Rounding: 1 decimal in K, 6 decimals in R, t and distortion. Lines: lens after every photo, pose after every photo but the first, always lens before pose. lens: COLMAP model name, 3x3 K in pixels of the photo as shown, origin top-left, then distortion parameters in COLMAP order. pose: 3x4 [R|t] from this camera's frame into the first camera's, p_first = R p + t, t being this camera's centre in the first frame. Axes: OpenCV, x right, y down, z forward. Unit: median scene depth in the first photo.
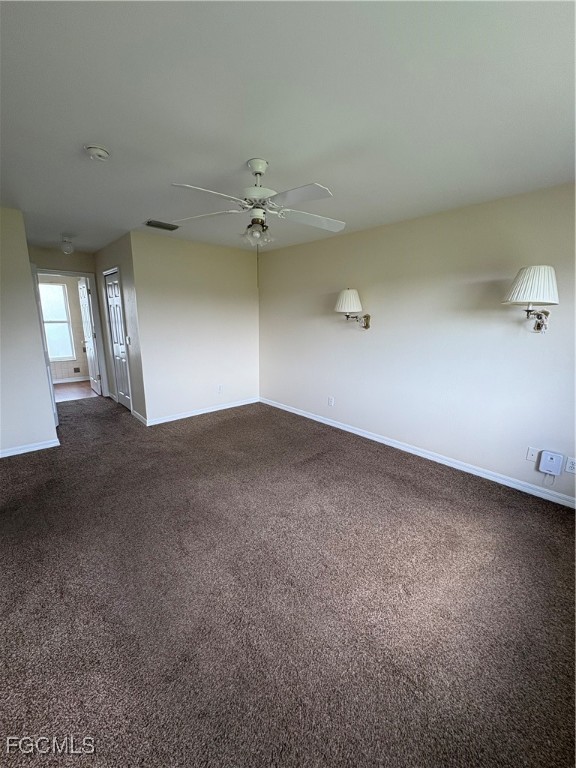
lens RADIAL K [[306.7, 0, 288.6], [0, 306.7, 381.6], [0, 0, 1]] dist [-0.000132, 0.000114]
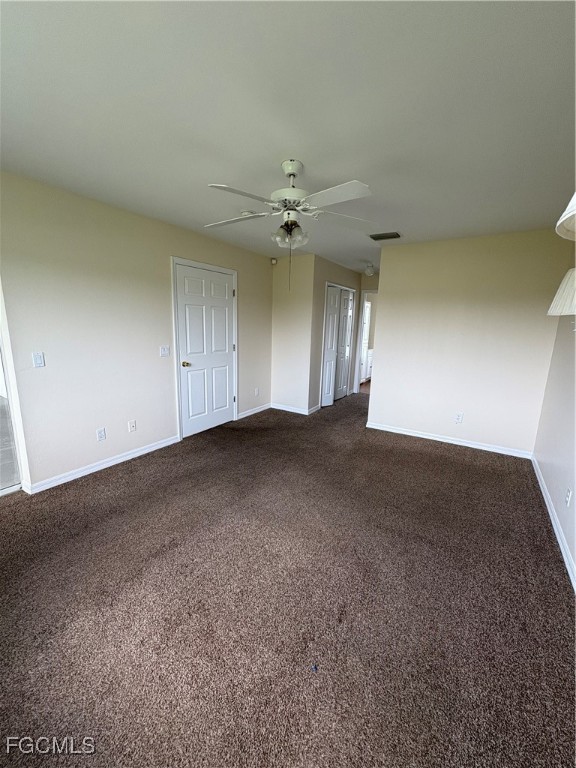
lens RADIAL K [[306.7, 0, 287.4], [0, 306.7, 384.9], [0, 0, 1]] dist [-0.000132, 0.000114]
pose [[0.268783, 0.187391, -0.944796, 0.585425], [-0.220759, 0.966767, 0.128945, -0.095975], [0.937561, 0.173914, 0.301219, 0.501707]]
